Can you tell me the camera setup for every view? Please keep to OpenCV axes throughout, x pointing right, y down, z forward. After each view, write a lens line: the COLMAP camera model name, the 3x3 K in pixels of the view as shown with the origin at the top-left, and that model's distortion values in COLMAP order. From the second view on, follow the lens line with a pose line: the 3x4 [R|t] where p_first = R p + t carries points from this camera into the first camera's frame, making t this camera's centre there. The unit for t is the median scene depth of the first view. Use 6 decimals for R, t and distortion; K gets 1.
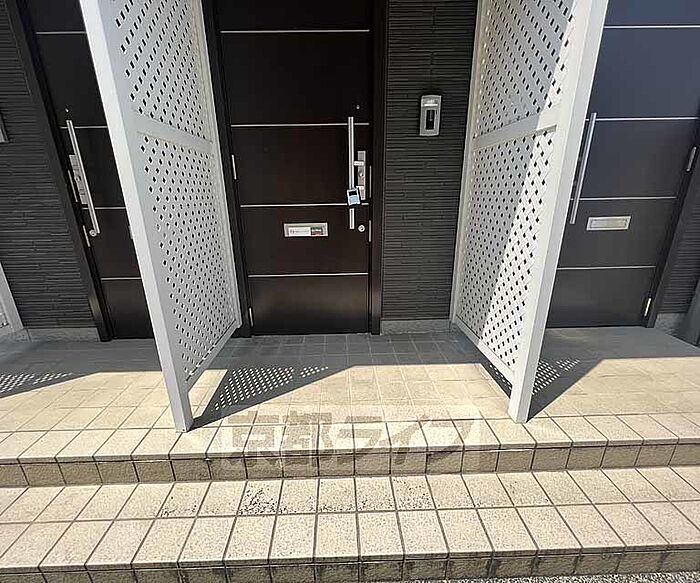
lens RADIAL K [[308.9, 0, 346.8], [0, 308.9, 290.2], [0, 0, 1]] dist [-0.003264, 0.001640]
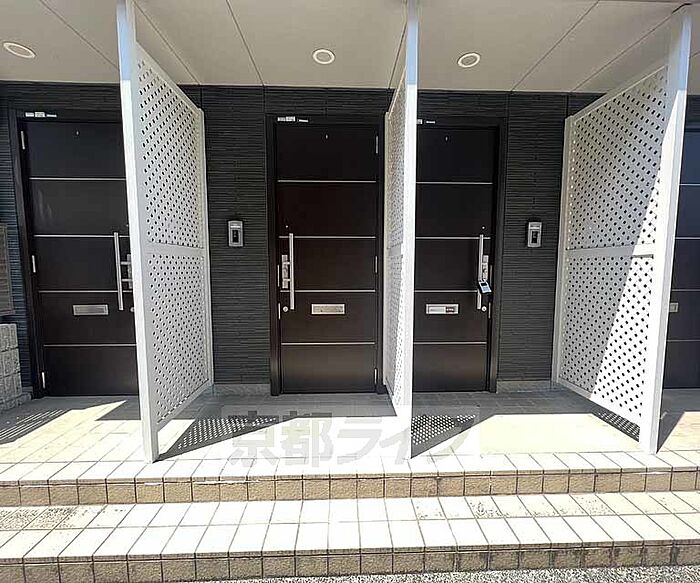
lens RADIAL K [[308.9, 0, 354.7], [0, 308.9, 292.1], [0, 0, 1]] dist [-0.003264, 0.001640]
pose [[0.999668, 0.017963, 0.018466, -0.601043], [-0.013398, 0.974753, -0.222884, 0.040702], [-0.022003, 0.222563, 0.974670, -0.350655]]
